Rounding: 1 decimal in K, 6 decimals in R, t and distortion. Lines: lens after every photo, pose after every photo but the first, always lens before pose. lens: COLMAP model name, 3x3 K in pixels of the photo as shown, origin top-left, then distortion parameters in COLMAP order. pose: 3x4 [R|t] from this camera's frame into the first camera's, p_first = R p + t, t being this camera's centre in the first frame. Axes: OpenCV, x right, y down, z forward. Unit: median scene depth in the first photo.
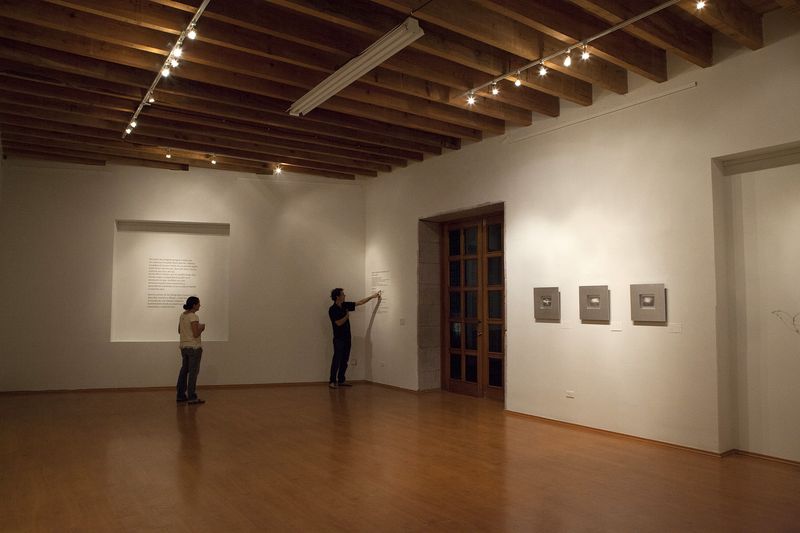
lens RADIAL K [[548.0, 0, 400.0], [0, 548.0, 266.5], [0, 0, 1]] dist [-0.111288, 0.087223]
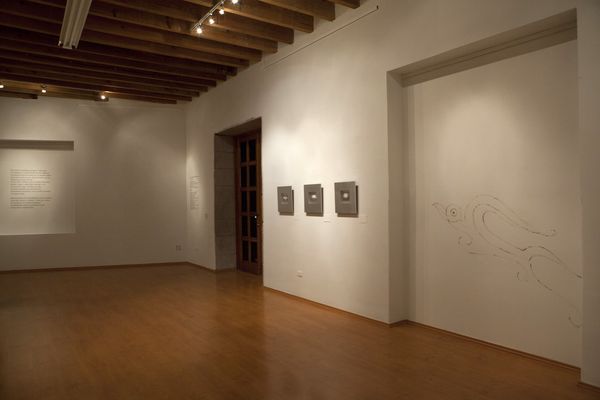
lens RADIAL K [[411.0, 0, 300.0], [0, 411.0, 200.0], [0, 0, 1]] dist [-0.111288, 0.087223]
pose [[0.999875, -0.015074, -0.004833, 0.256041], [0.015345, 0.997957, 0.062018, 0.010442], [0.003888, -0.062085, 0.998063, 0.069365]]
